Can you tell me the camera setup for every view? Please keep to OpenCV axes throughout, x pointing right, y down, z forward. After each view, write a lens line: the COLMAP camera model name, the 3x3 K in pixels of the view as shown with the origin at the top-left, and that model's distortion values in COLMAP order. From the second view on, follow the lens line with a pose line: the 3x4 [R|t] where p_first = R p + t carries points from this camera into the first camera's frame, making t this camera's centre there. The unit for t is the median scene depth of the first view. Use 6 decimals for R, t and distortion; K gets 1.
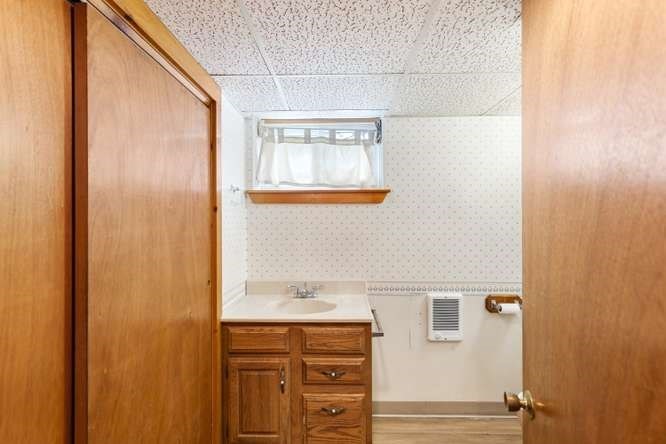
lens RADIAL K [[304.1, 0, 334.0], [0, 304.1, 221.2], [0, 0, 1]] dist [0.002385, -0.001756]
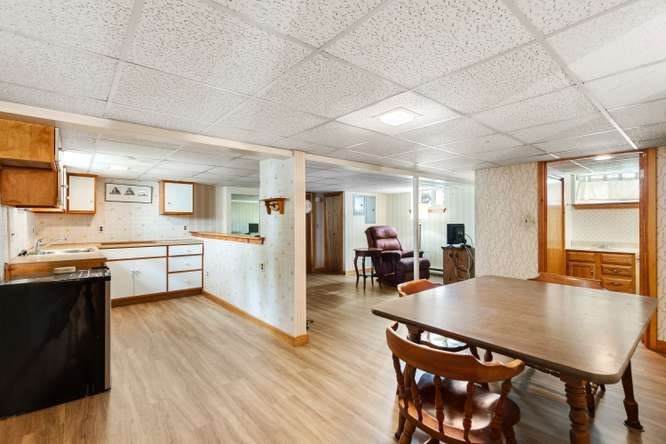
lens RADIAL K [[304.1, 0, 331.7], [0, 304.1, 219.4], [0, 0, 1]] dist [0.002385, -0.001756]
pose [[0.660148, -0.004030, -0.751125, 0.365235], [0.000683, 0.999988, -0.004765, 0.042822], [0.751135, 0.002633, 0.660143, -2.728427]]
